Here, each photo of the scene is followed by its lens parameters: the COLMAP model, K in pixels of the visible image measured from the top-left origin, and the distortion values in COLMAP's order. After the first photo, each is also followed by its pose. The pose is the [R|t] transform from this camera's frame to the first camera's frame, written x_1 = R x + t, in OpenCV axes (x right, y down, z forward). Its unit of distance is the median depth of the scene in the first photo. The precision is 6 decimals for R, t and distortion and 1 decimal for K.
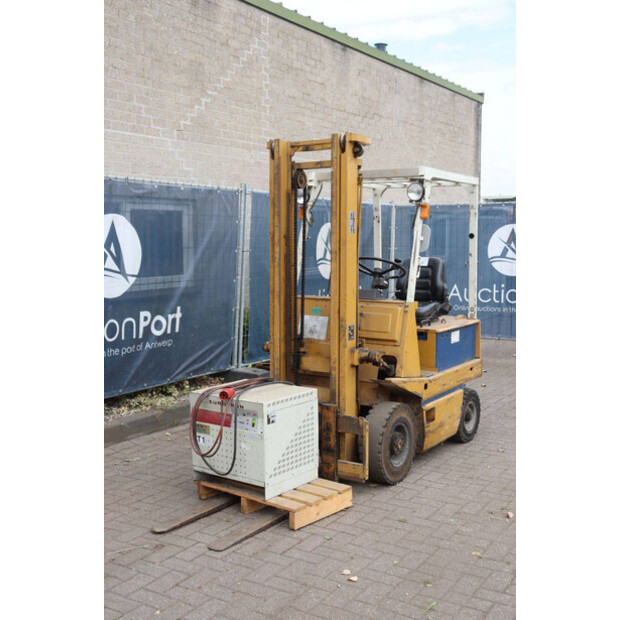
lens RADIAL K [[779.1, 0, 310.0], [0, 779.1, 310.0], [0, 0, 1]] dist [0.016640, 0.010414]
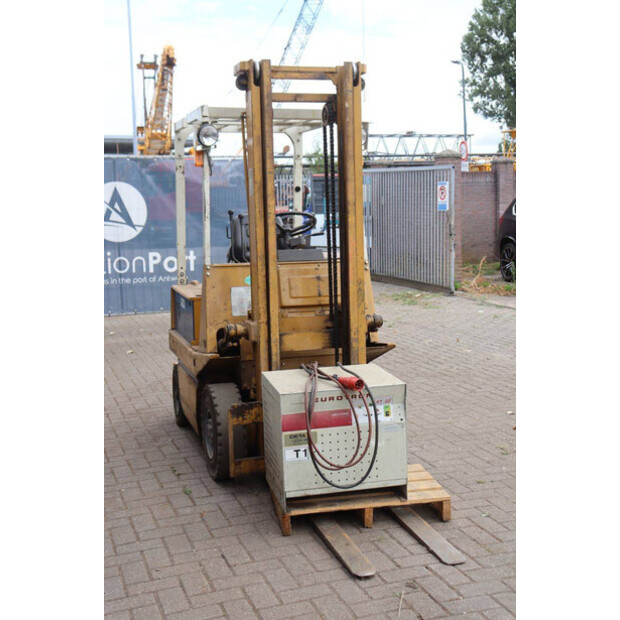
lens RADIAL K [[868.8, 0, 321.3], [0, 868.8, 302.3], [0, 0, 1]] dist [0.071231, 0.015532]
pose [[0.618235, -0.102754, 0.779248, -0.740240], [0.091622, 0.994080, 0.058392, -0.025268], [-0.780635, 0.035296, 0.623990, 0.438606]]
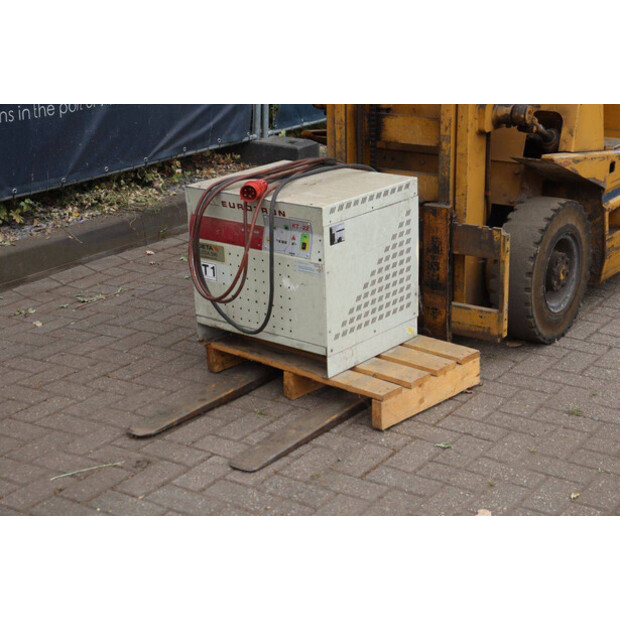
lens RADIAL K [[1174.8, 0, 310.0], [0, 1174.8, 310.0], [0, 0, 1]] dist [0.234353, -0.005350]
pose [[0.999020, -0.006115, -0.043839, -0.029464], [0.015686, 0.975046, 0.221449, 0.007393], [0.041391, -0.221920, 0.974186, 0.167053]]
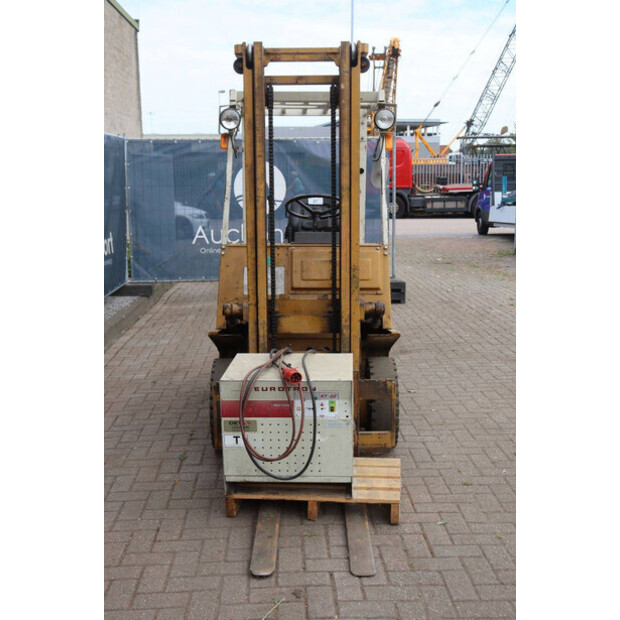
lens RADIAL K [[760.0, 0, 318.8], [0, 760.0, 307.9], [0, 0, 1]] dist [0.004678, 0.050643]
pose [[0.819280, -0.097545, 0.565035, -0.463188], [0.054686, 0.994224, 0.092346, -0.023785], [-0.570779, -0.044758, 0.819883, 0.347115]]
